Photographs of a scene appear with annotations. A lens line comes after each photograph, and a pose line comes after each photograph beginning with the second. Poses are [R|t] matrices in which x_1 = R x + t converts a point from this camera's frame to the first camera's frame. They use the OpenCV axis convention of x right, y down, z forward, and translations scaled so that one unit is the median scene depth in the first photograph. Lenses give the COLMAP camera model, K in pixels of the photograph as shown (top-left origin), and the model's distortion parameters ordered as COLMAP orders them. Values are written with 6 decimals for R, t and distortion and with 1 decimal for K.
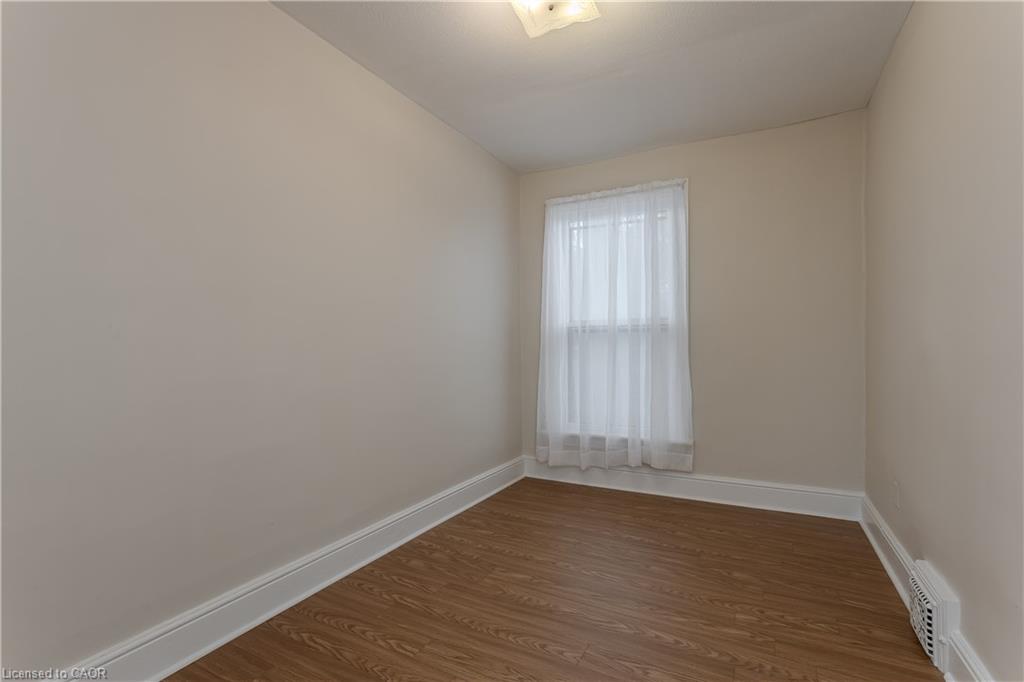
lens RADIAL K [[481.5, 0, 491.2], [0, 481.5, 340.6], [0, 0, 1]] dist [0.001215, 0.000235]
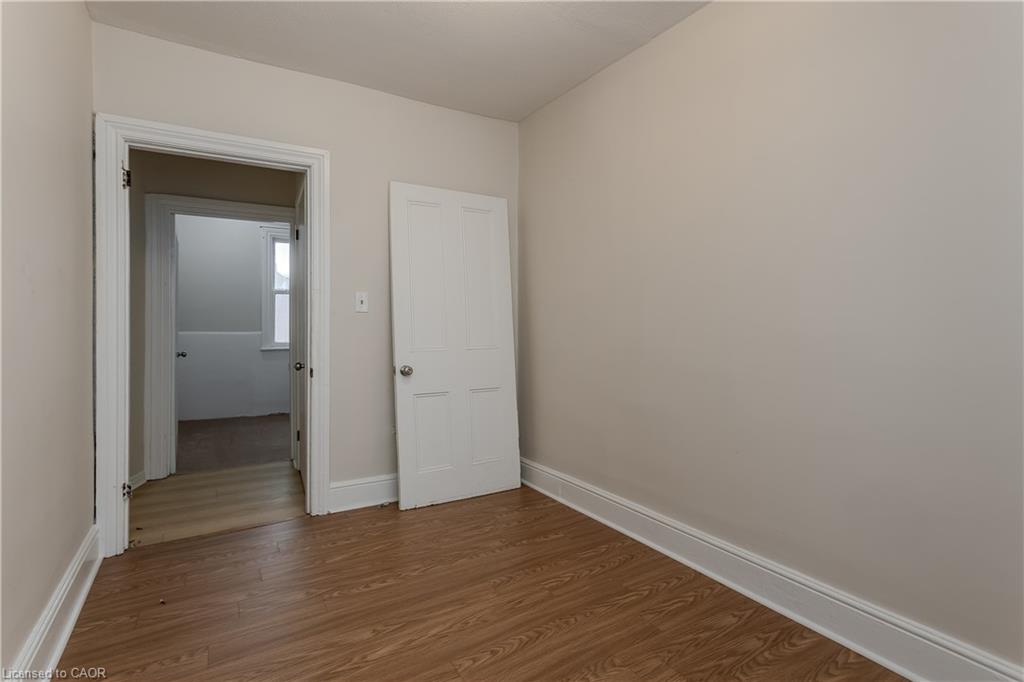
lens RADIAL K [[474.2, 0, 510.6], [0, 474.2, 328.6], [0, 0, 1]] dist [-0.005637, 0.001012]
pose [[-0.484286, 0.012716, -0.874817, 0.862780], [0.012994, 0.999889, 0.007340, 0.007116], [0.874813, -0.007813, -0.484397, 1.448268]]
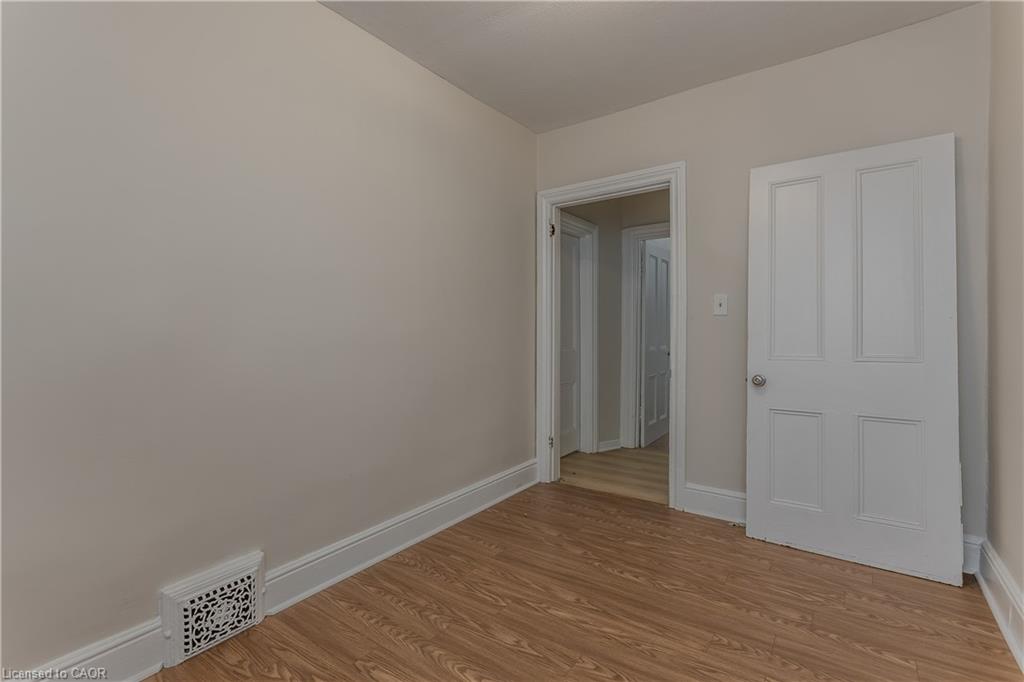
lens RADIAL K [[474.2, 0, 510.6], [0, 474.2, 328.6], [0, 0, 1]] dist [-0.005637, 0.001012]
pose [[-0.996233, 0.009155, 0.086227, 0.217561], [0.008032, 0.999878, -0.013362, 0.015614], [-0.086339, -0.012619, -0.996186, 1.840728]]
